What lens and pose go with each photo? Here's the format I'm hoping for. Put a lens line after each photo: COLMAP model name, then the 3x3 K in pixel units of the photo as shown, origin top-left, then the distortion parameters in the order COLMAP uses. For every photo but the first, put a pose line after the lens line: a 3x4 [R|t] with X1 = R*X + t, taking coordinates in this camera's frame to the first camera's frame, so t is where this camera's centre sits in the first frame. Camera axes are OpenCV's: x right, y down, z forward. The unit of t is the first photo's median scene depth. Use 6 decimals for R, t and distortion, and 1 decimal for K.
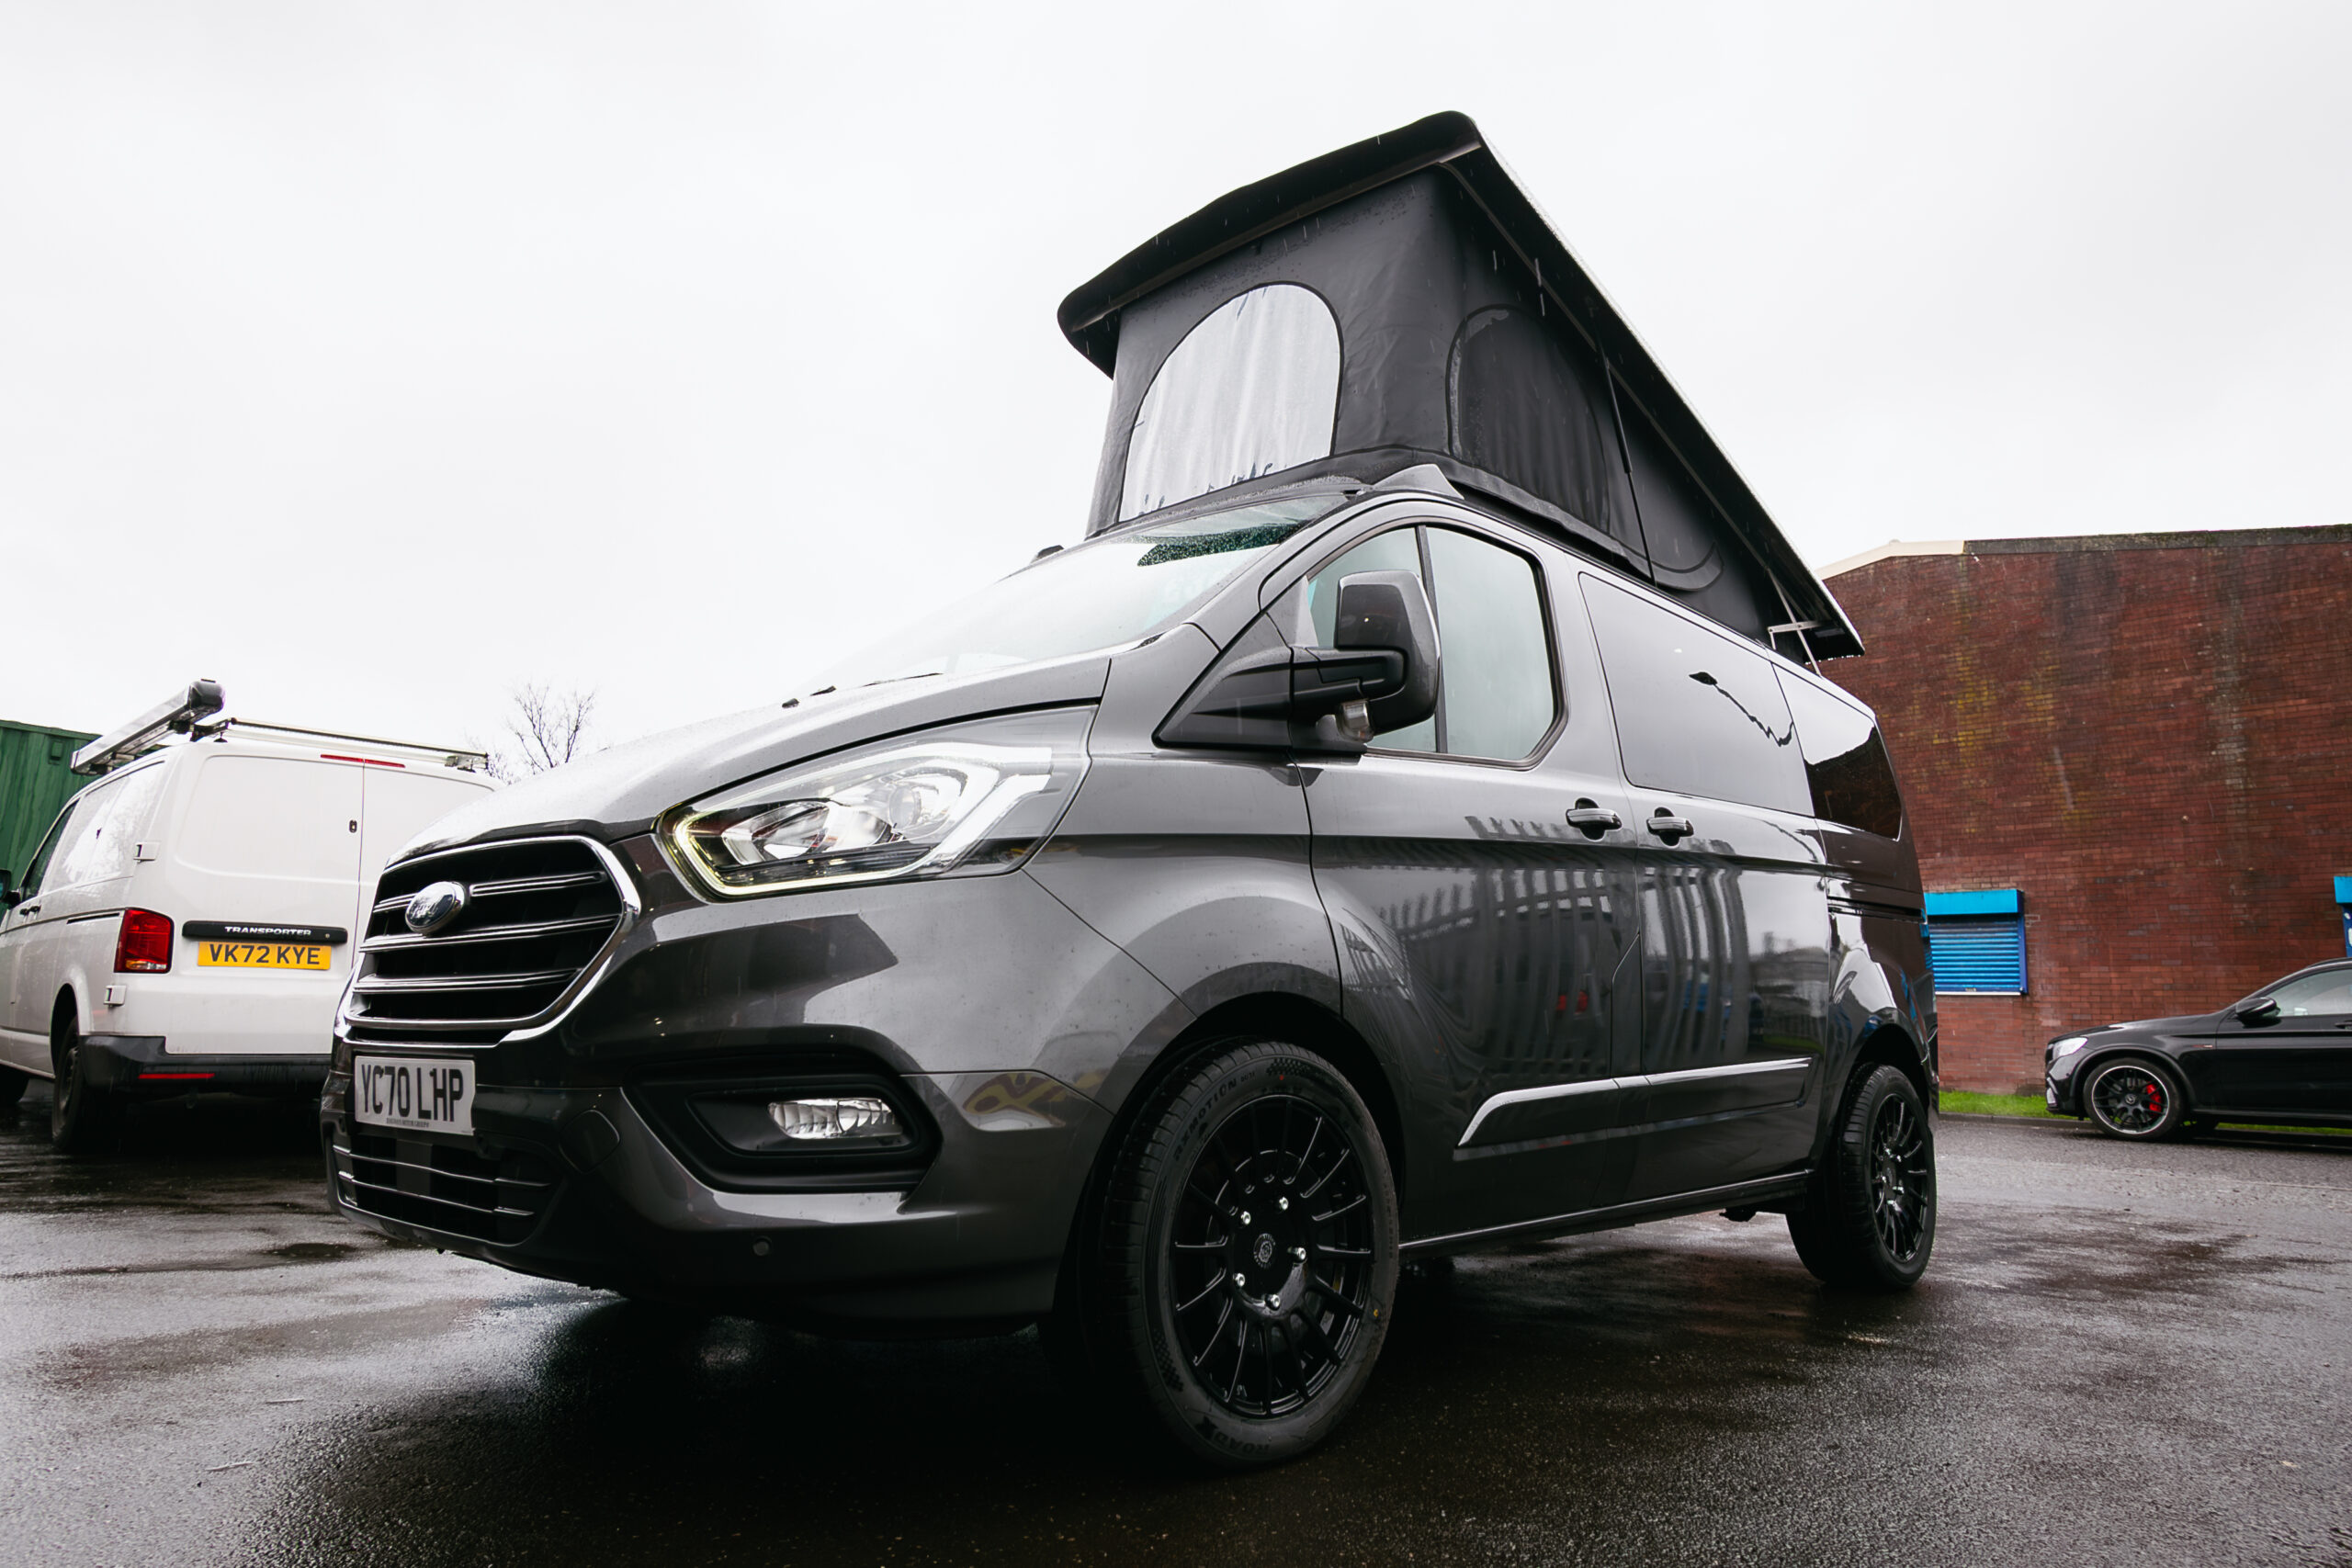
lens RADIAL K [[1458.2, 0, 1180.4], [0, 1458.2, 795.2], [0, 0, 1]] dist [0.001048, 0.000167]
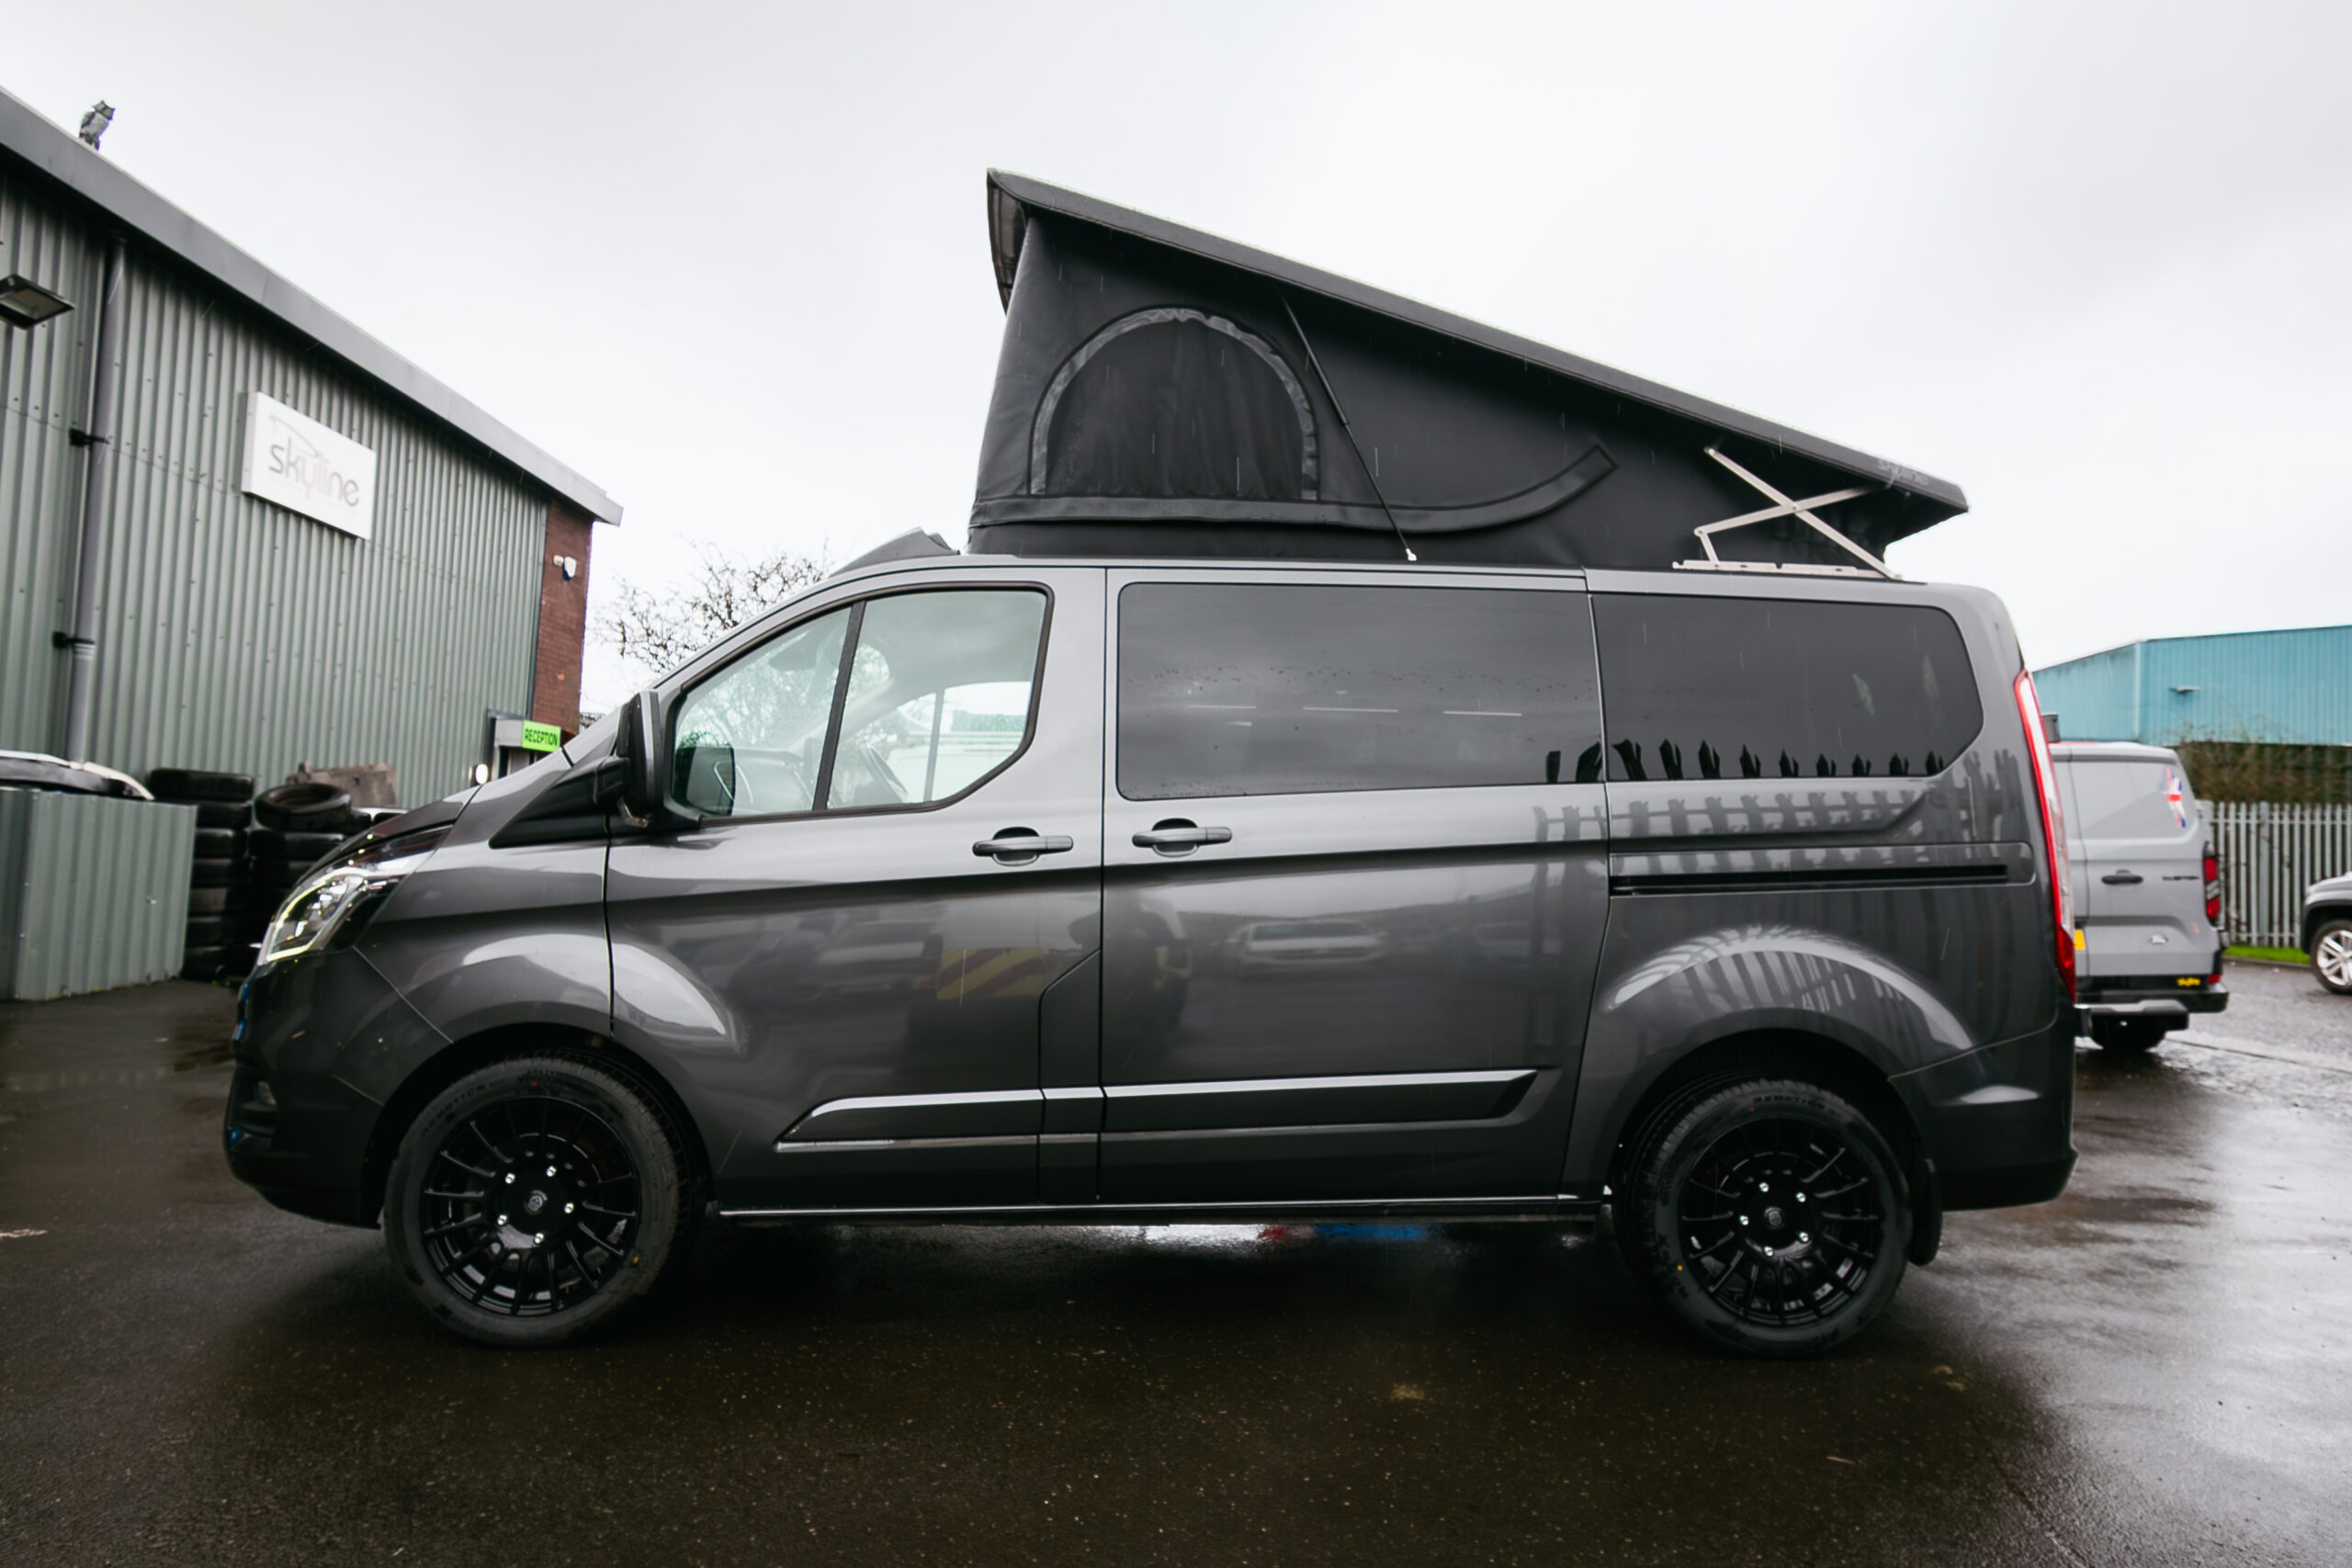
lens RADIAL K [[1301.7, 0, 1176.0], [0, 1301.7, 784.0], [0, 0, 1]] dist [0.003853, 0.000900]
pose [[0.727438, -0.045591, -0.684658, 1.395489], [0.112259, 0.992254, 0.053200, -0.091493], [0.676929, -0.115559, 0.726921, 0.536680]]
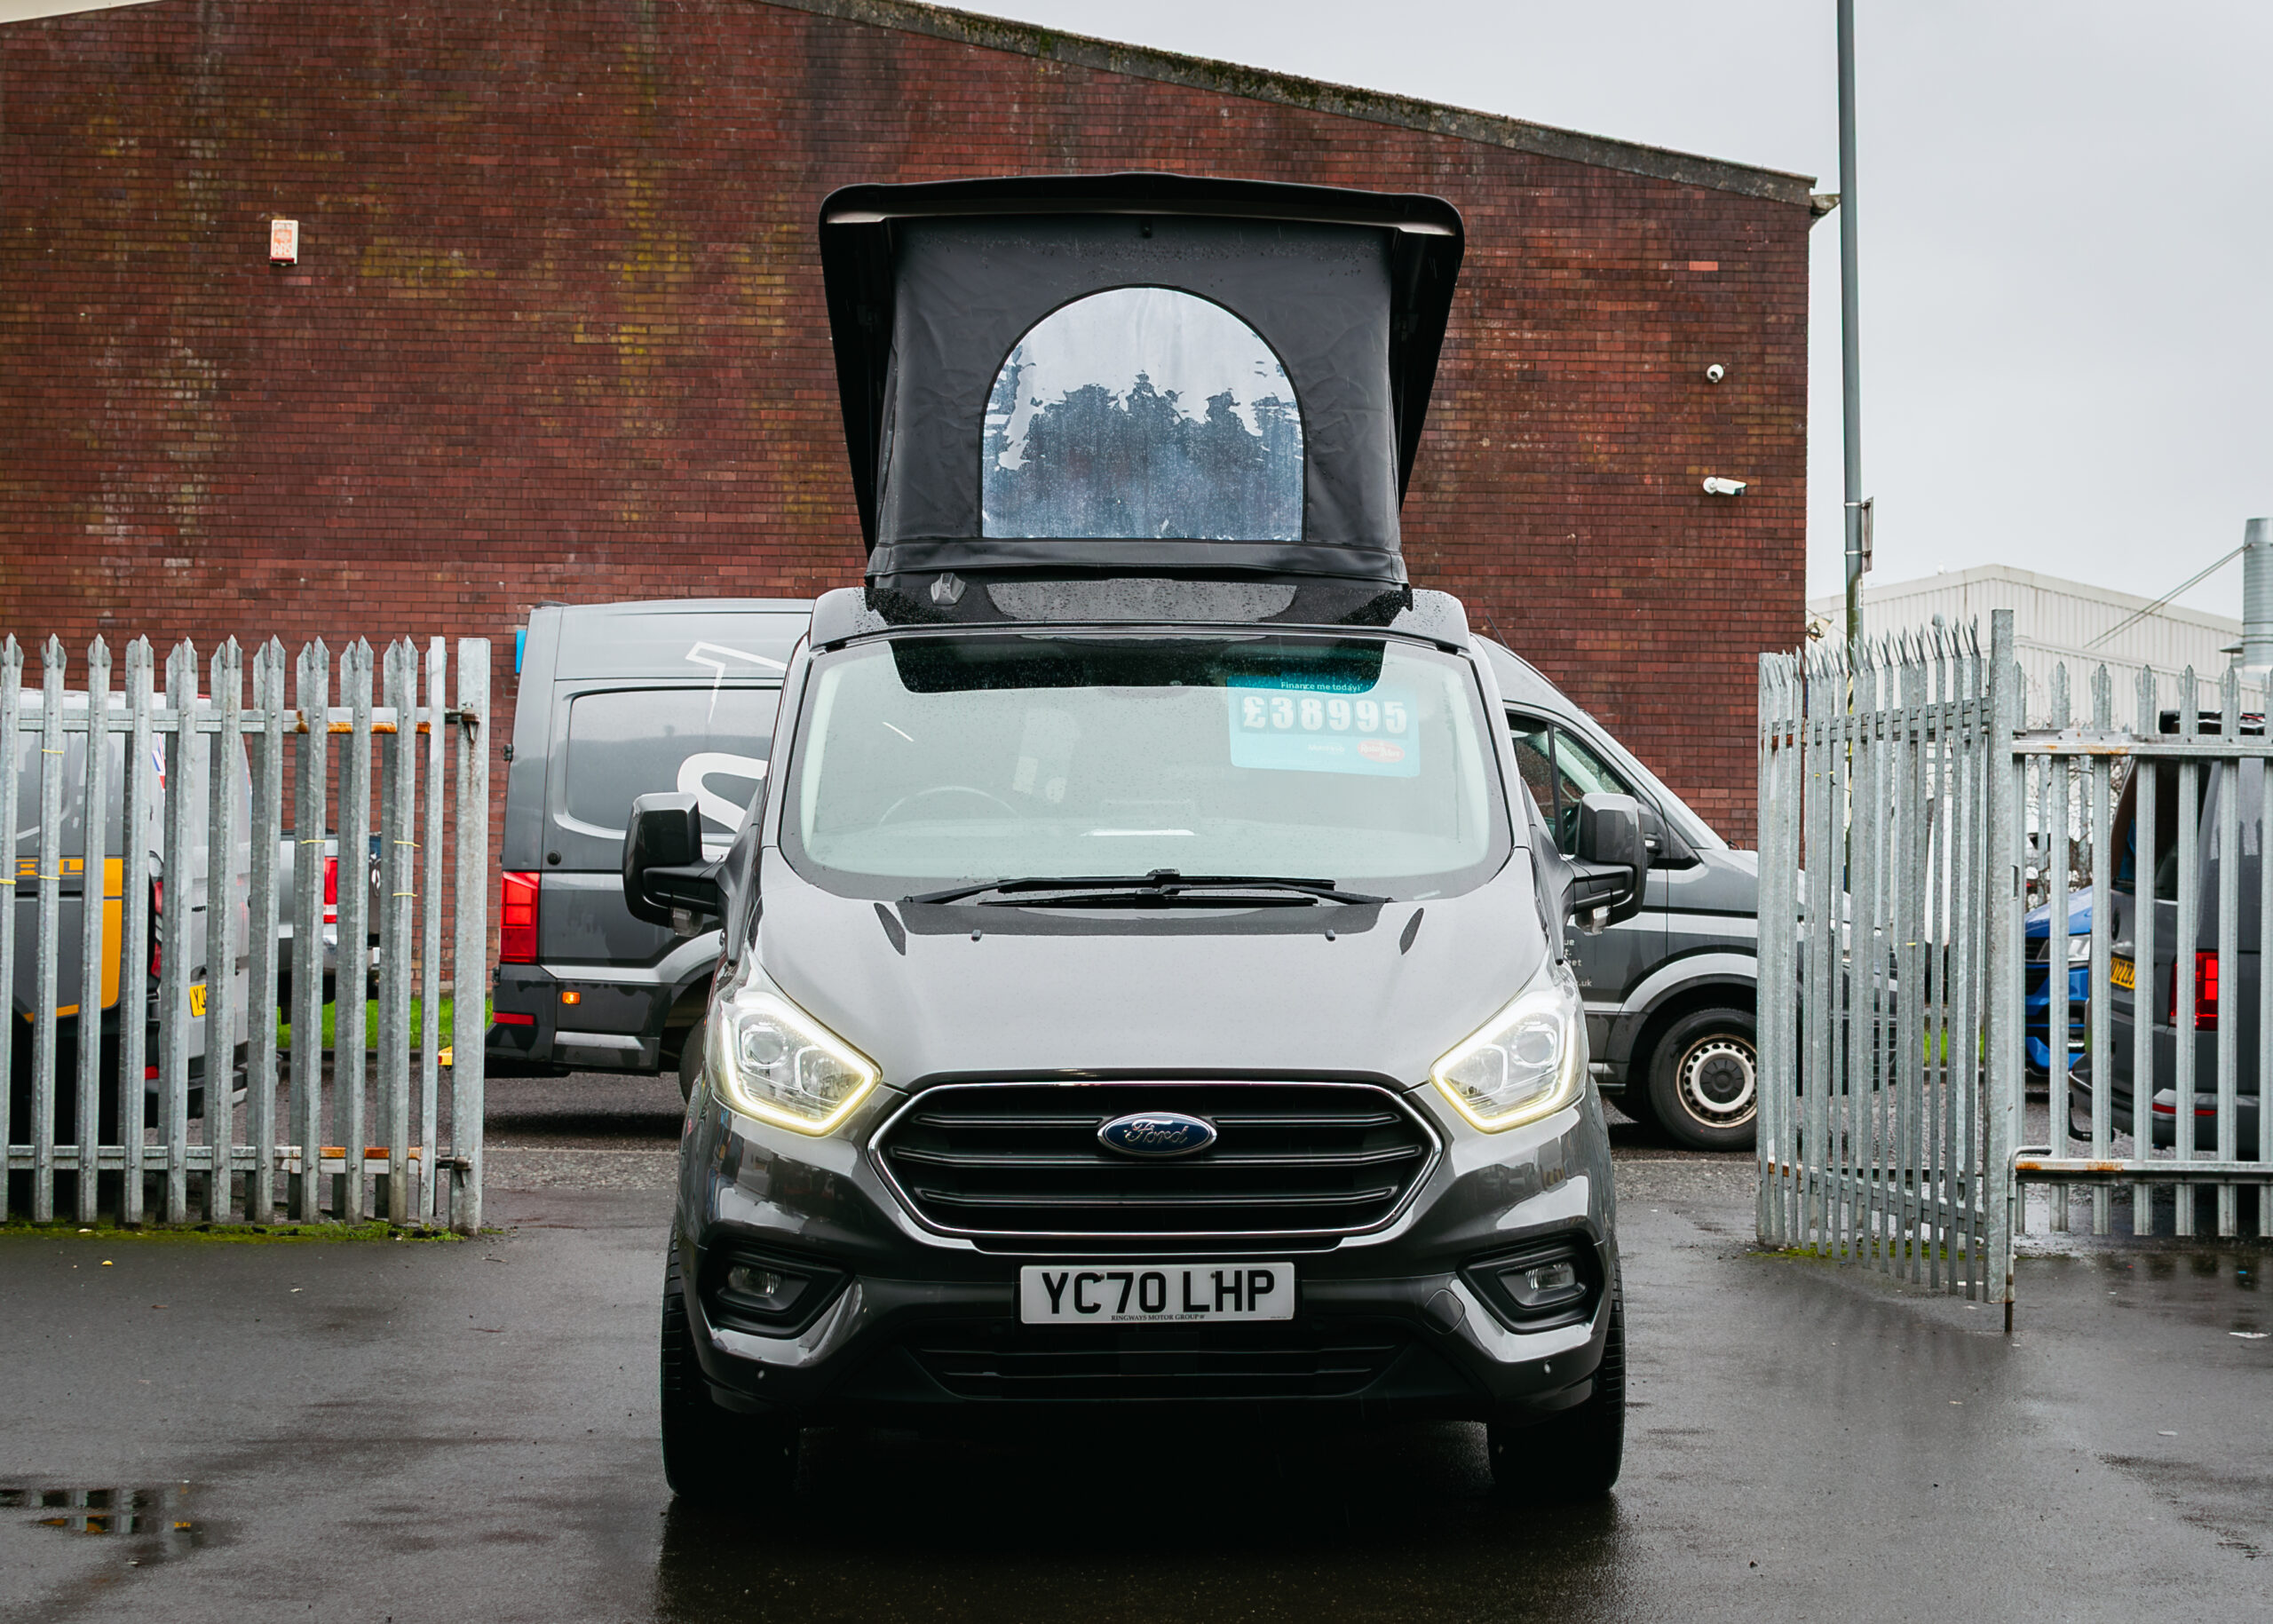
lens RADIAL K [[3792.9, 0, 1225.4], [0, 3792.9, 810.5], [0, 0, 1]] dist [0.023953, 0.191524]
pose [[0.697660, -0.014274, 0.716287, -2.635116], [-0.105924, 0.986758, 0.122833, -0.553847], [-0.708555, -0.161568, 0.686910, -1.065204]]
